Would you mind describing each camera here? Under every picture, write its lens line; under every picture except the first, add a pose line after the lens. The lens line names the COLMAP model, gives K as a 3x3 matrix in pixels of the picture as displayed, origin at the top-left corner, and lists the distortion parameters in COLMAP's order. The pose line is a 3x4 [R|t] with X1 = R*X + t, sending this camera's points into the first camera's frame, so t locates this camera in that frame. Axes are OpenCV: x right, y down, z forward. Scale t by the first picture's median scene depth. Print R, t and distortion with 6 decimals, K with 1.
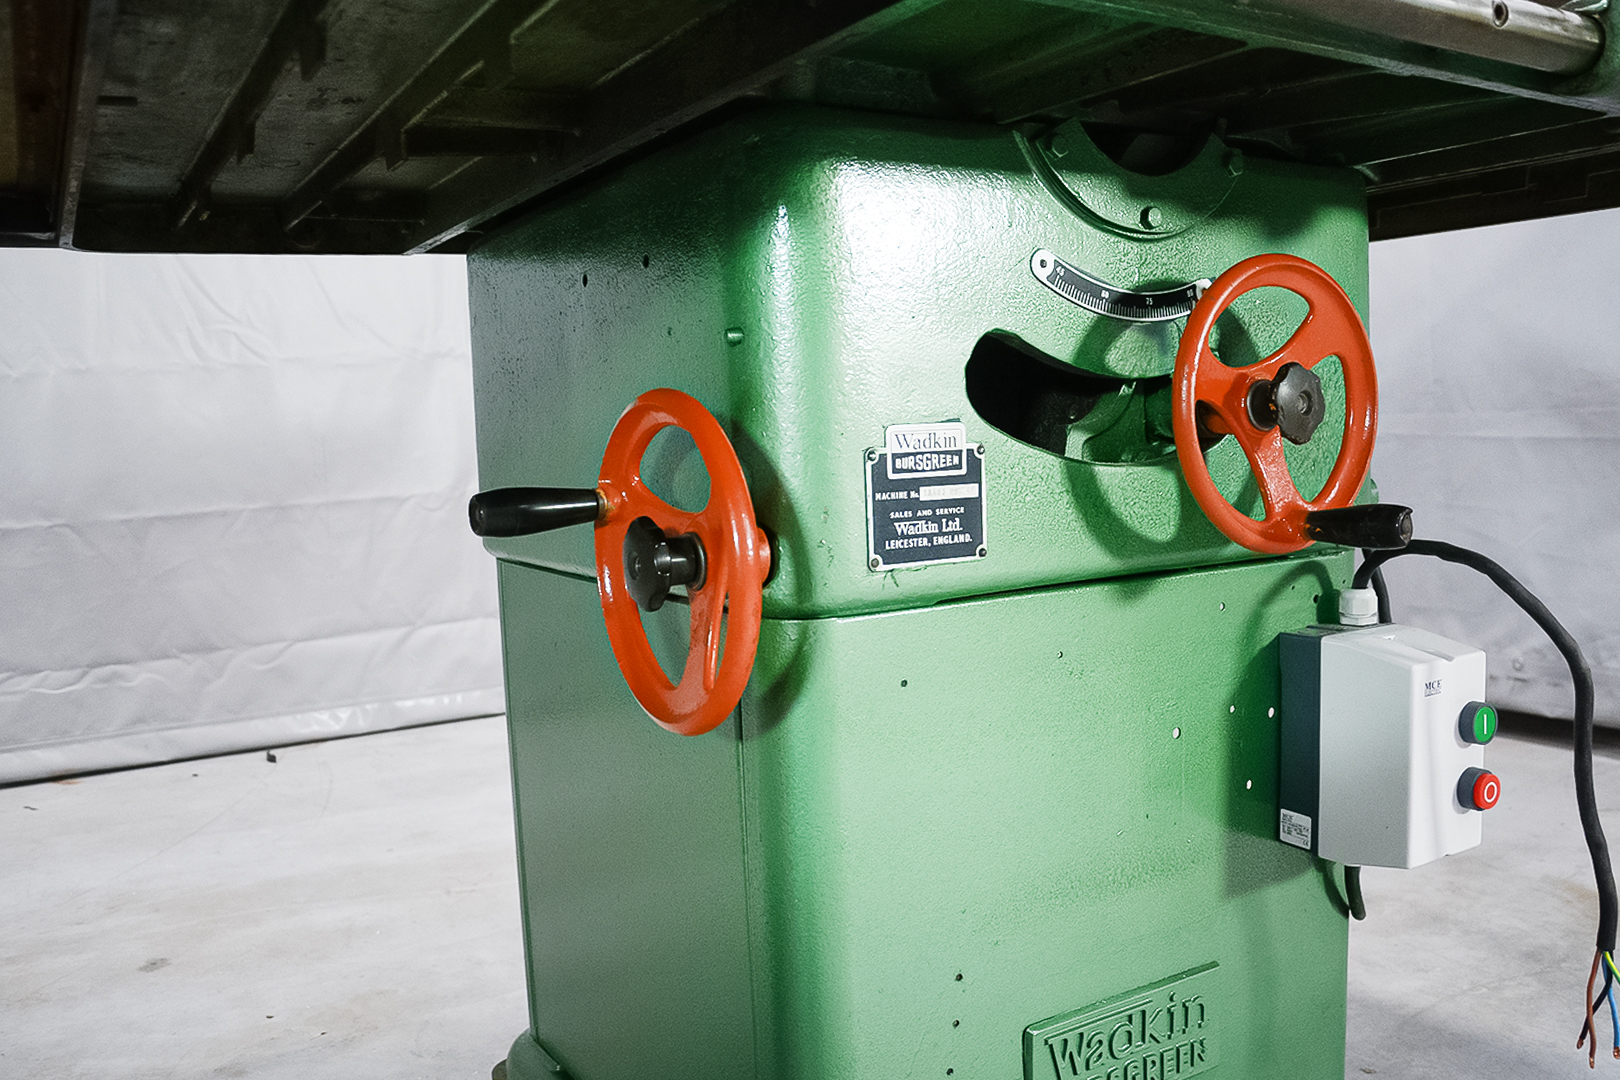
lens RADIAL K [[1362.0, 0, 834.9], [0, 1362.0, 543.4], [0, 0, 1]] dist [-0.146547, 0.085125]
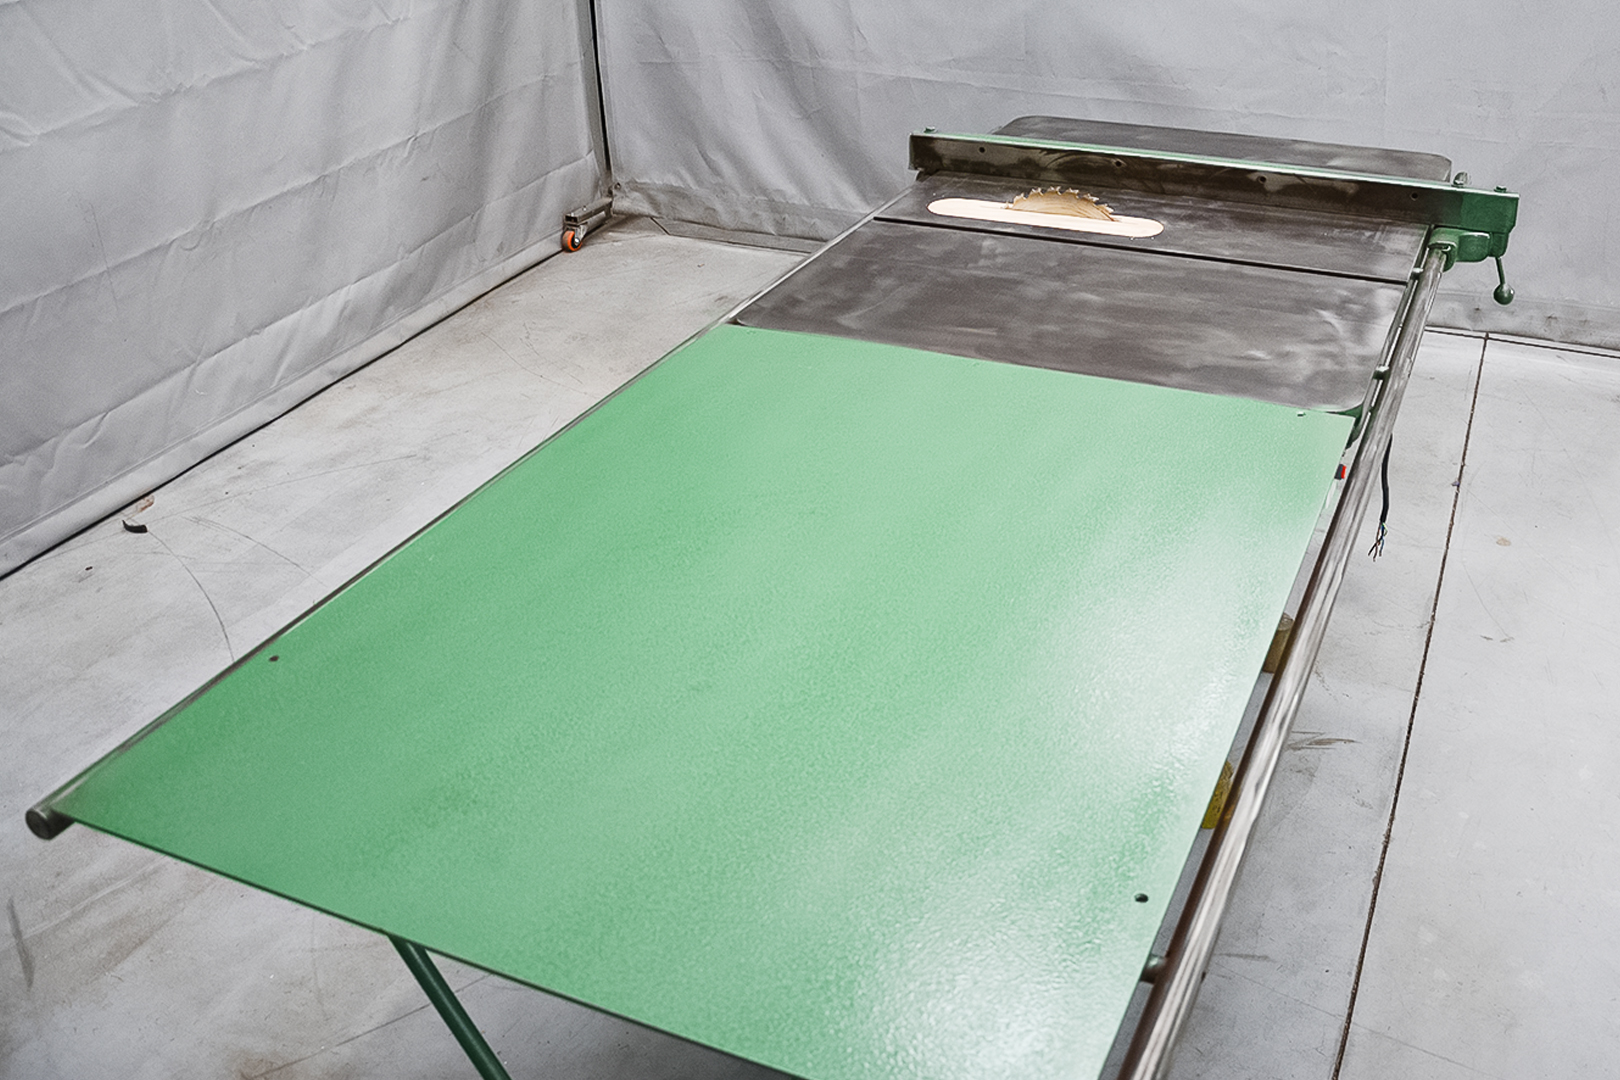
lens RADIAL K [[1555.6, 0, 961.4], [0, 1555.6, 429.2], [0, 0, 1]] dist [-0.107573, 0.000000]
pose [[0.800640, -0.233555, 0.551750, -1.941622], [0.033372, 0.936848, 0.348141, -1.072767], [-0.598216, -0.260323, 0.757872, -0.917390]]
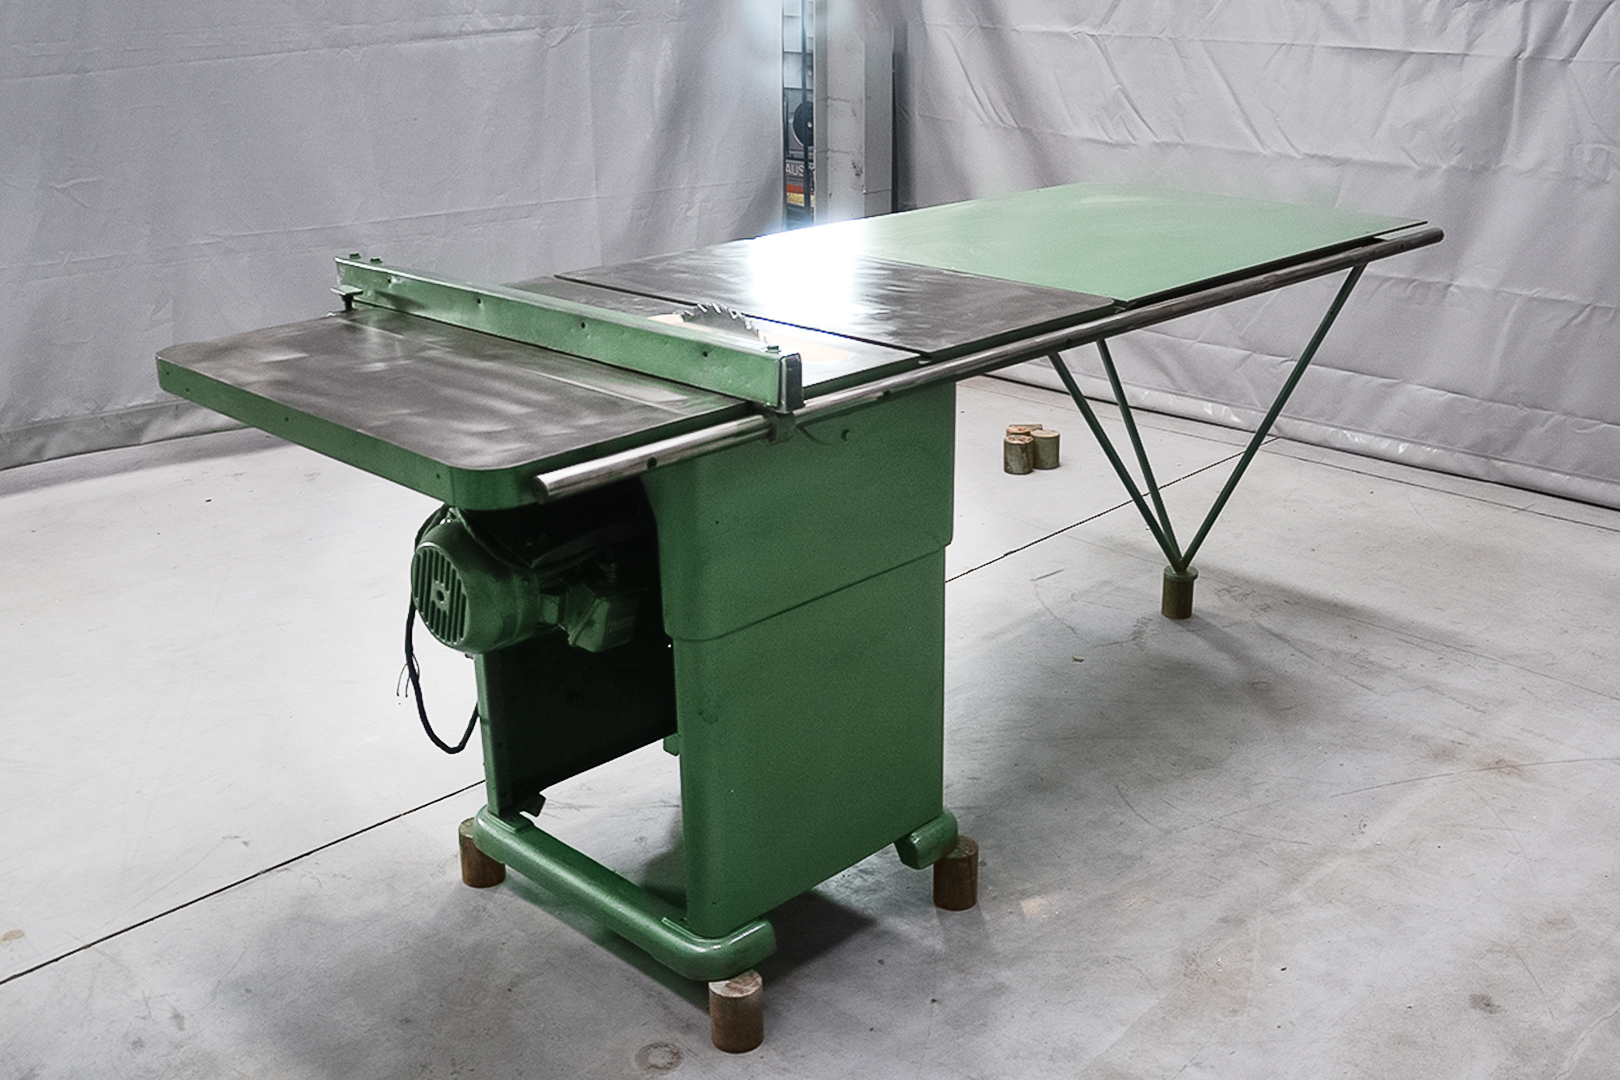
lens RADIAL K [[1634.8, 0, 860.8], [0, 1634.8, 504.2], [0, 0, 1]] dist [-0.111190, 0.000000]
pose [[-0.964110, 0.125324, -0.234062, 0.473013], [0.017073, 0.909023, 0.416397, -1.304120], [0.264952, 0.397457, -0.878538, 4.069967]]
